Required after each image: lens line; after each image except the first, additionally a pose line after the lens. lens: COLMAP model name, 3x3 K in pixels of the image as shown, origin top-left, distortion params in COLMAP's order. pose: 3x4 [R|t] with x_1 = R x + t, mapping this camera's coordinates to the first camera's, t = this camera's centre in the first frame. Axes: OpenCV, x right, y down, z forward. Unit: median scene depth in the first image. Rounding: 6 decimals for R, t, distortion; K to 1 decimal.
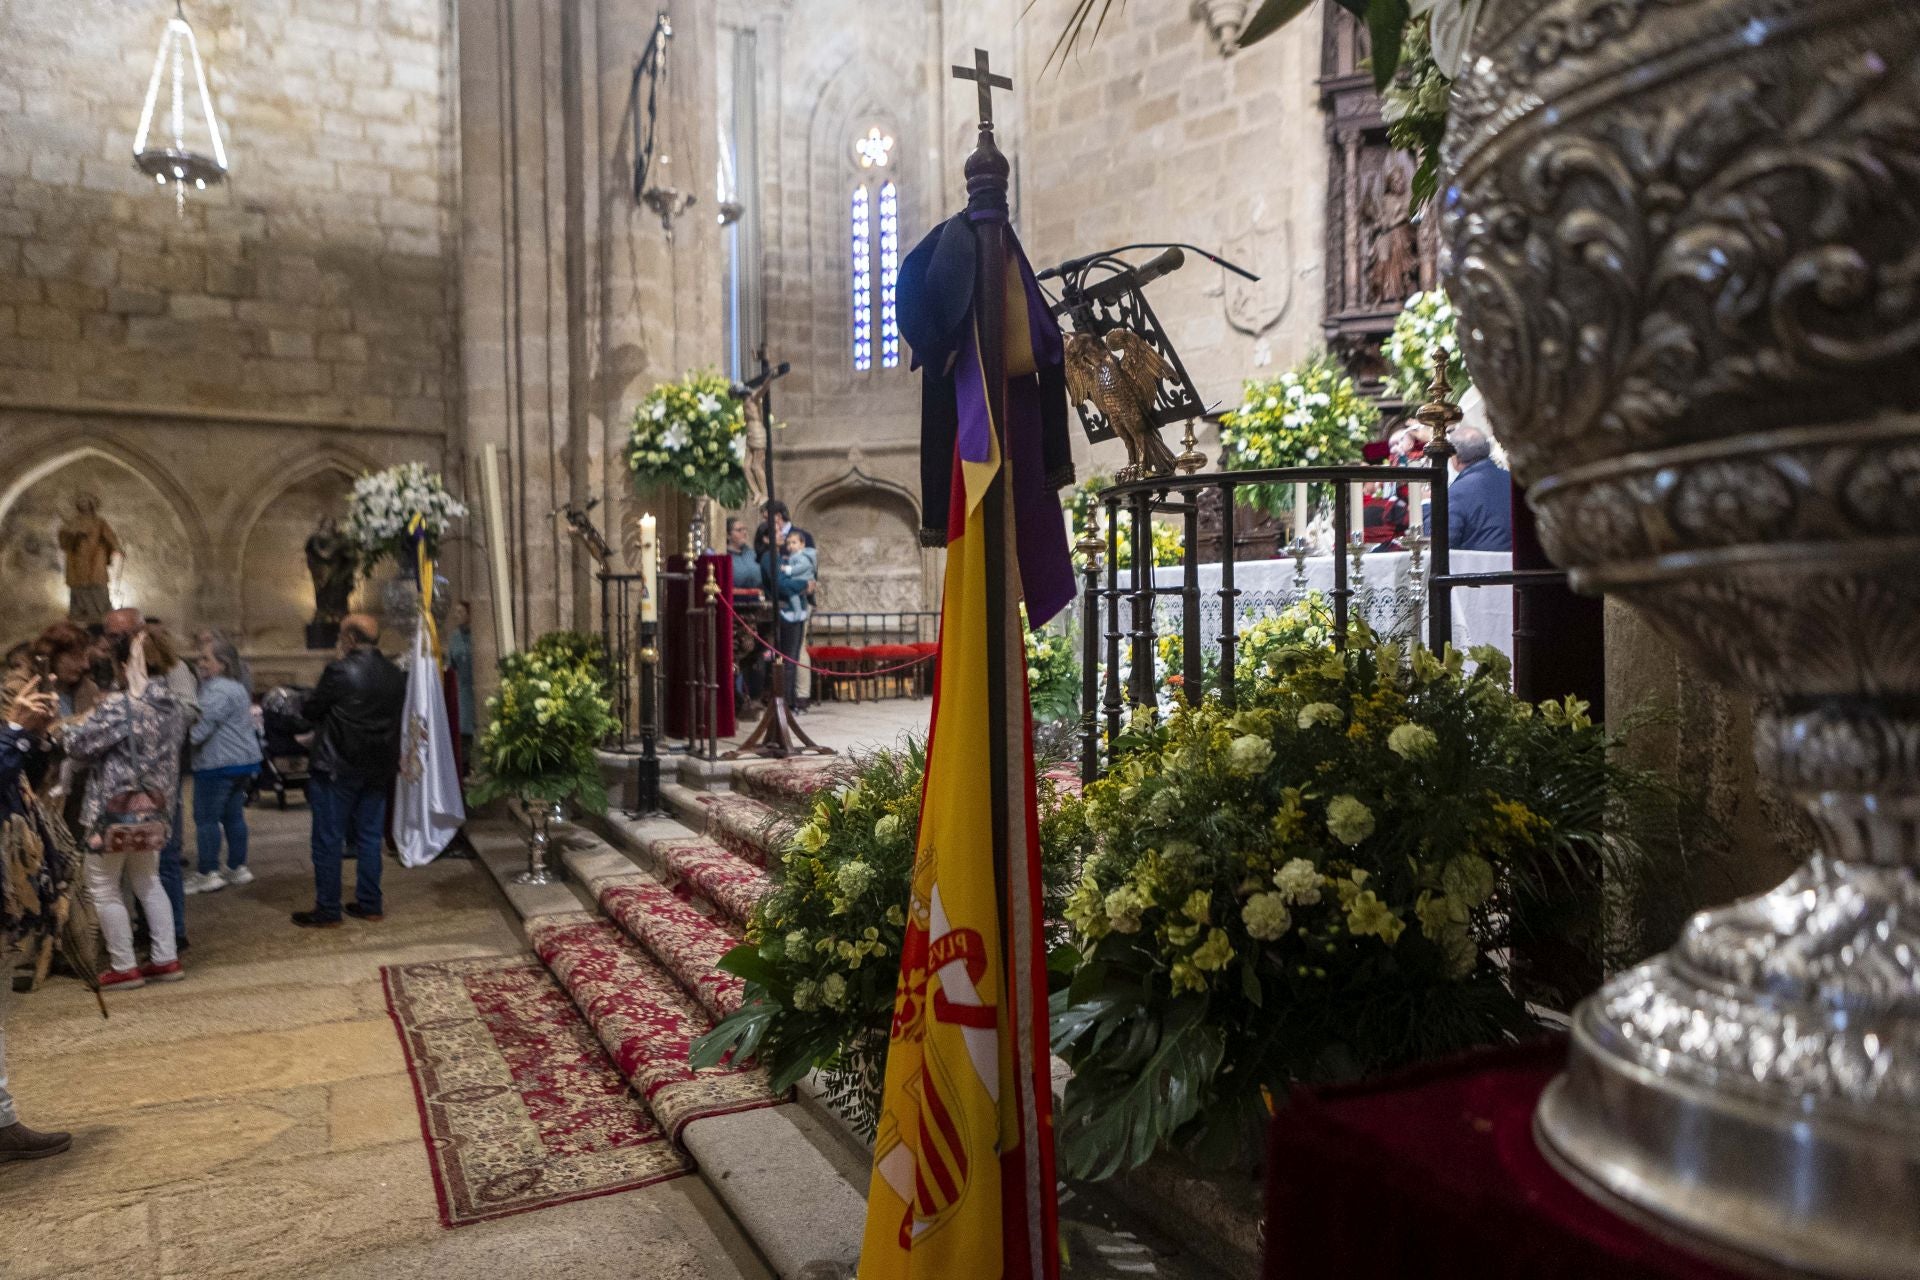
lens RADIAL K [[1294.5, 0, 930.5], [0, 1294.5, 639.8], [0, 0, 1]] dist [-0.043526, 0.034044]
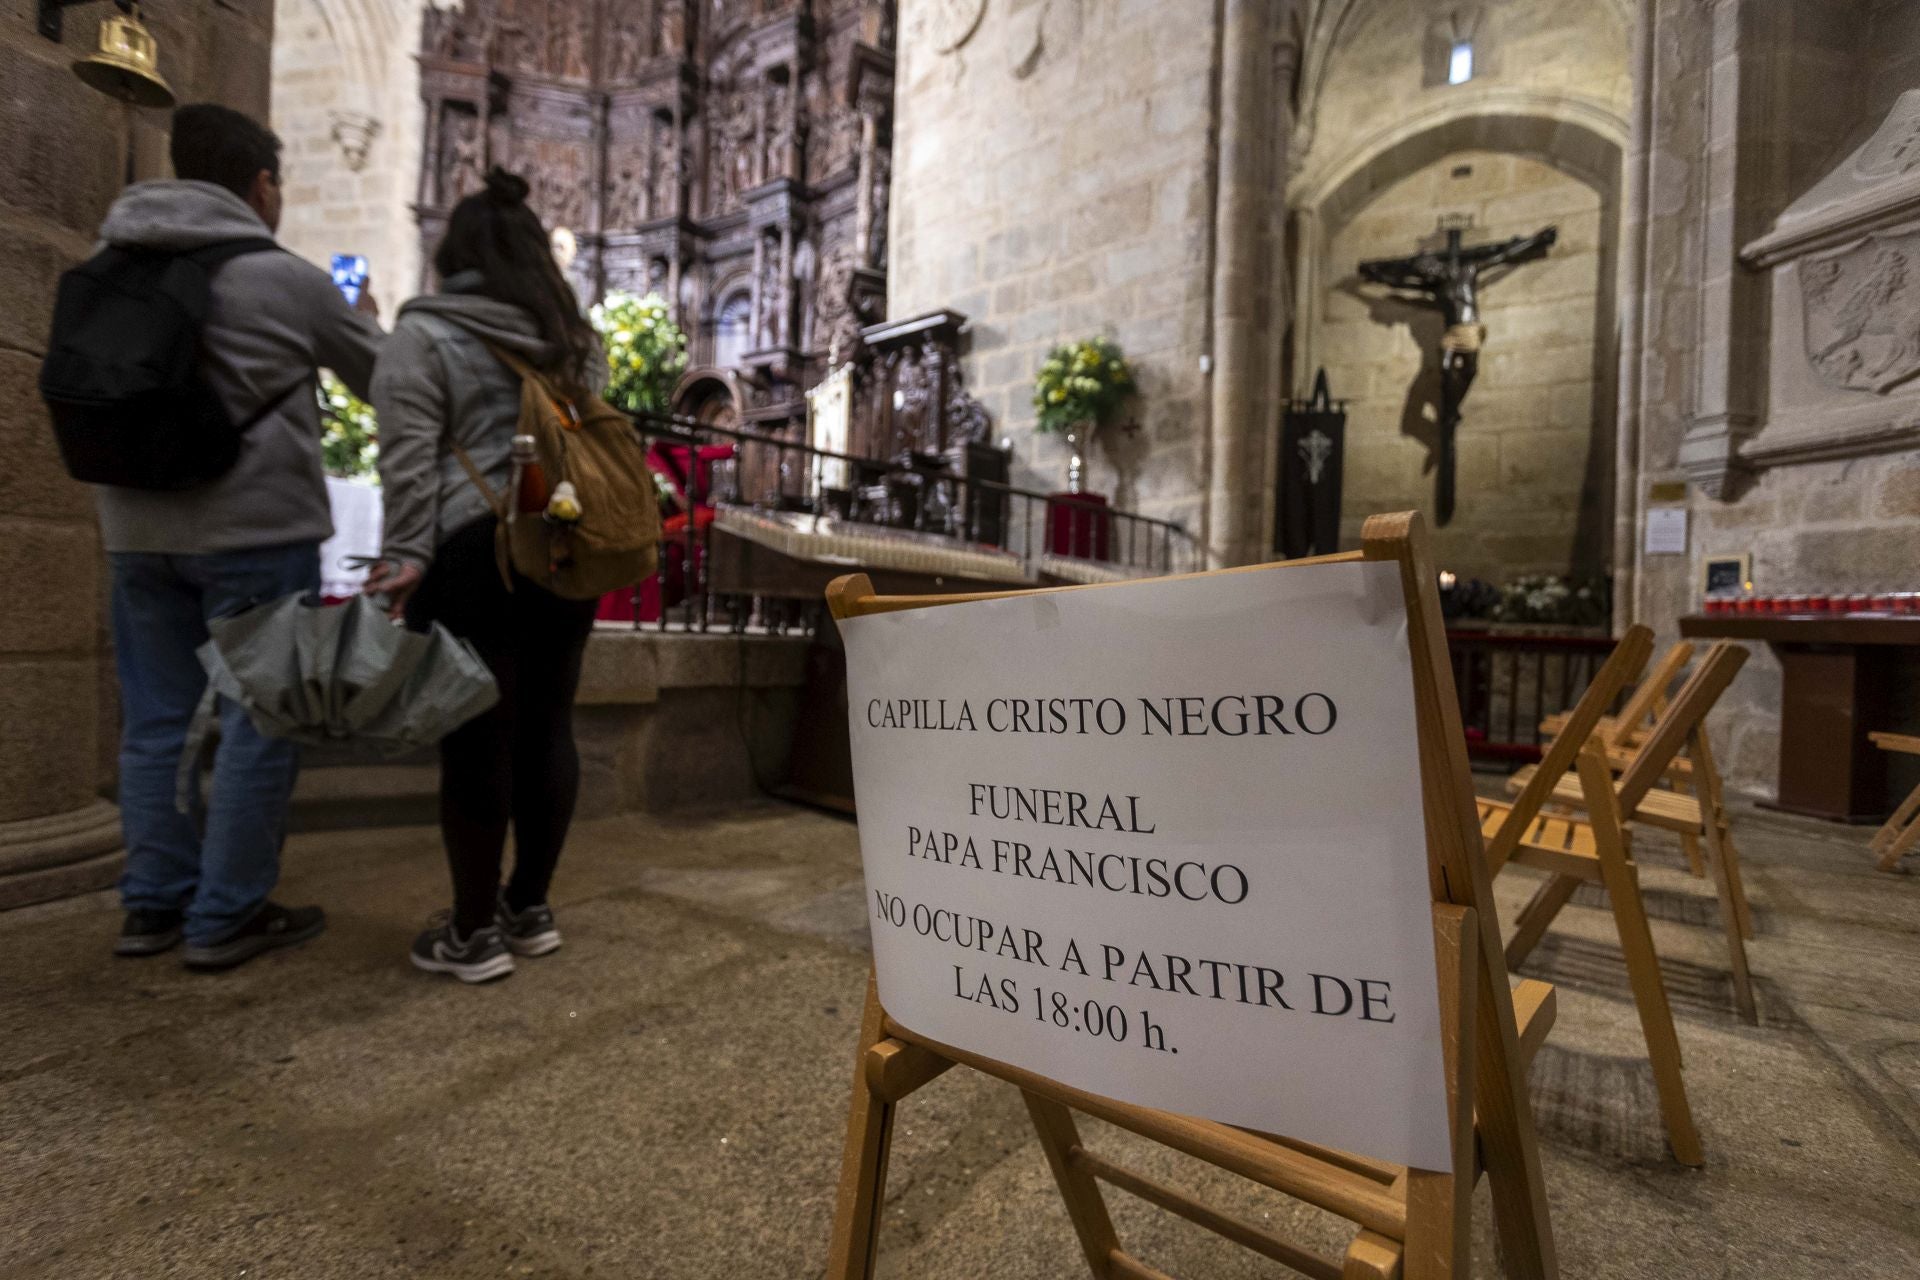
lens RADIAL K [[900.9, 0, 944.5], [0, 900.9, 627.9], [0, 0, 1]] dist [0.004601, 0.001193]
pose [[0.819161, 0.038941, 0.572241, 0.279050], [-0.034339, 0.999233, -0.018841, 0.076732], [-0.572535, -0.004216, 0.819869, -0.291658]]
